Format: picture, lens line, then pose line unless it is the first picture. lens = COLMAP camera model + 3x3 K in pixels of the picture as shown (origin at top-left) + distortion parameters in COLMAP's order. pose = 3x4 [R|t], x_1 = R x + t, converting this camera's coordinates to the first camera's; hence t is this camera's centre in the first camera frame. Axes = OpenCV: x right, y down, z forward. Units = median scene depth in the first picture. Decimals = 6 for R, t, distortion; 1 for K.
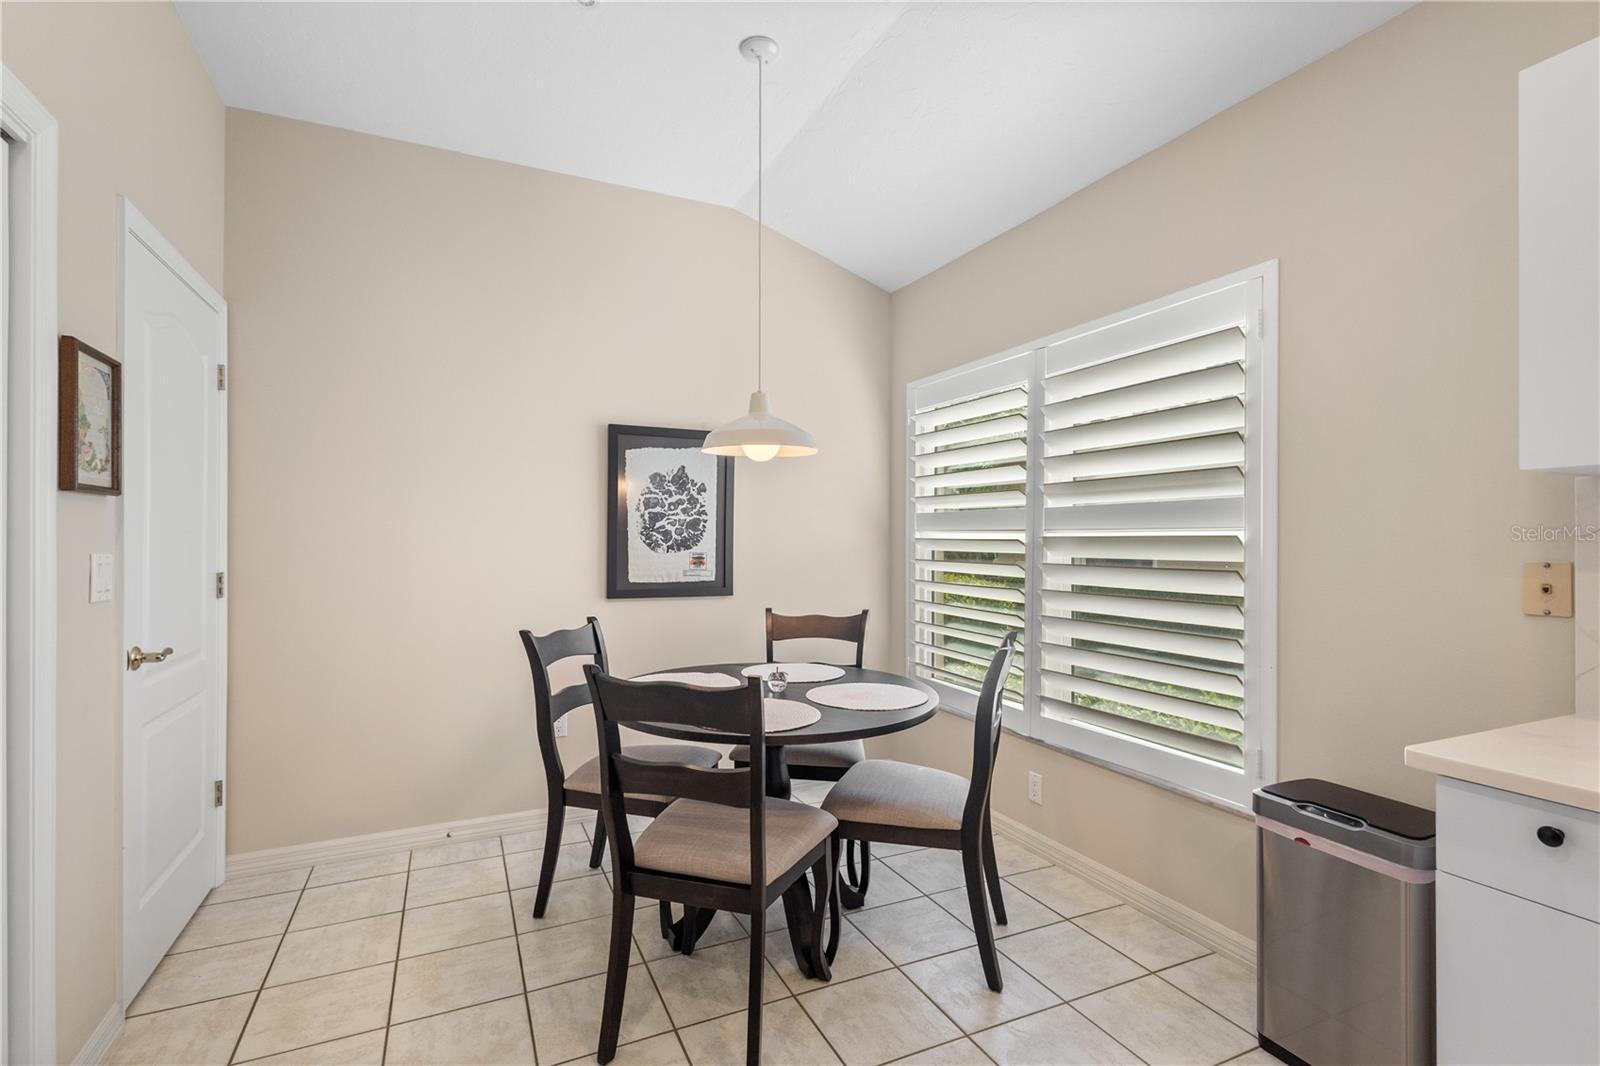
lens RADIAL K [[752.2, 0, 800.0], [0, 752.2, 533.0], [0, 0, 1]] dist [0.006007, 0.000072]
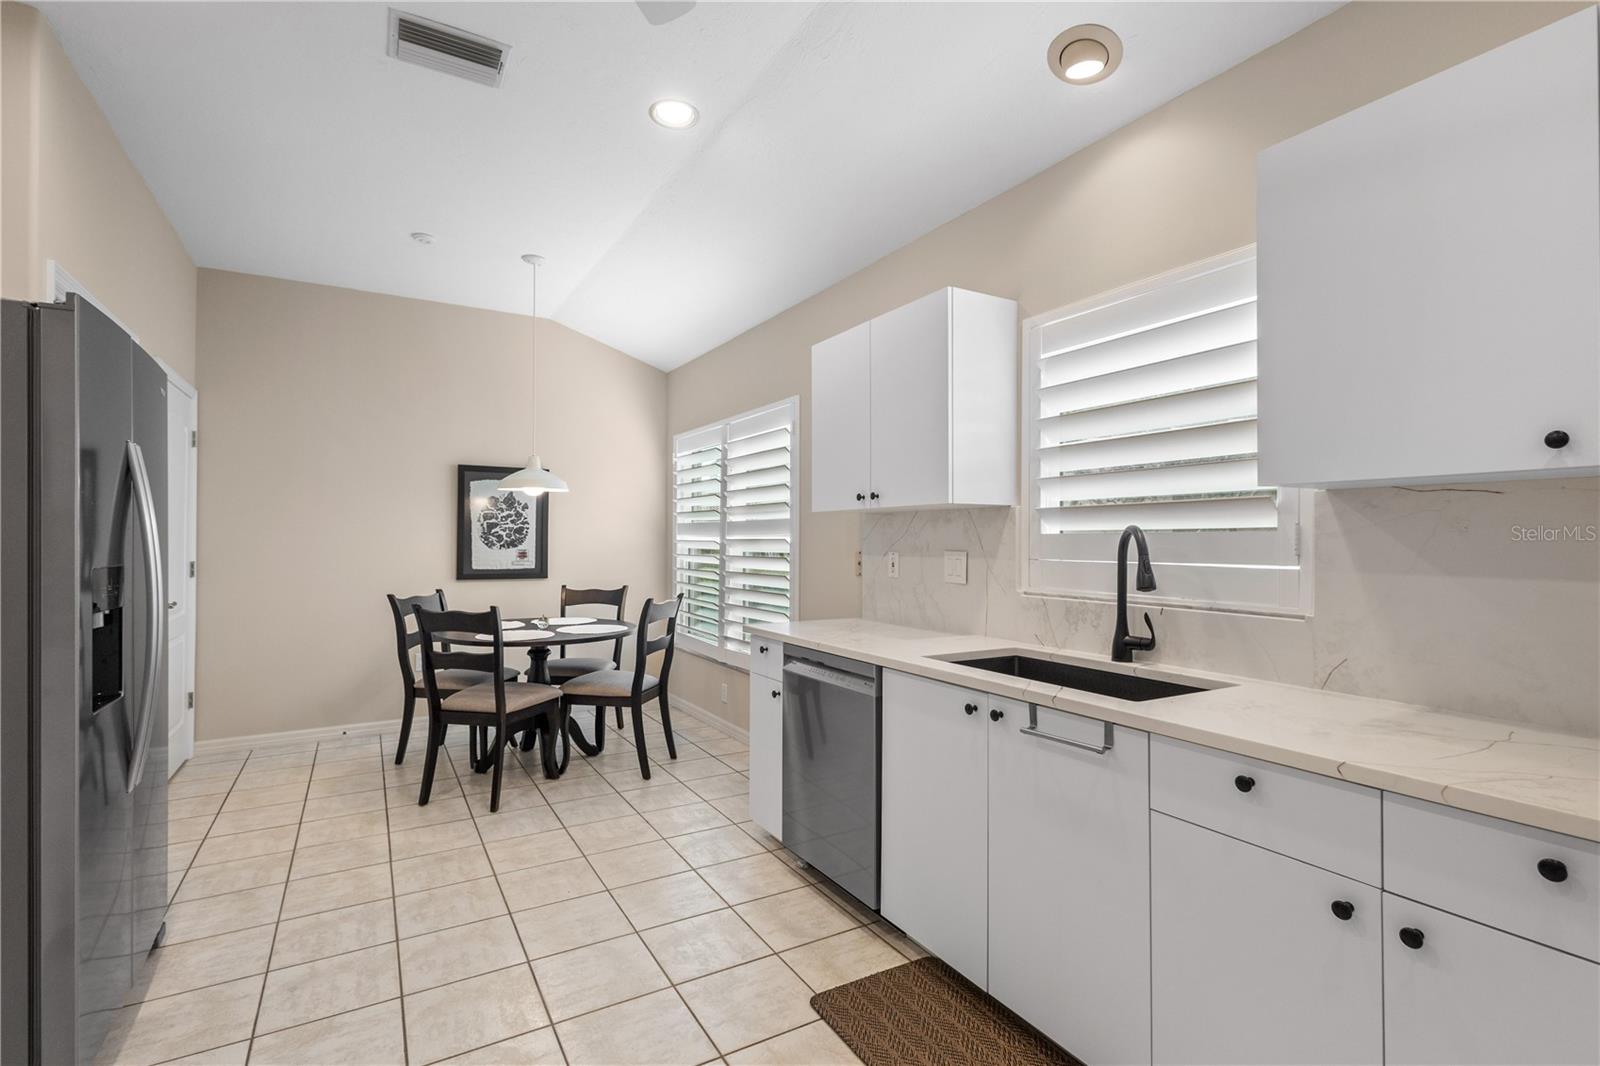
lens RADIAL K [[746.4, 0, 802.5], [0, 746.4, 528.6], [0, 0, 1]] dist [0.004685, 0.000423]
pose [[0.995156, 0.002304, 0.098282, 0.288566], [-0.001584, 0.999971, -0.007410, -0.005574], [-0.098296, 0.007219, 0.995131, -0.564911]]
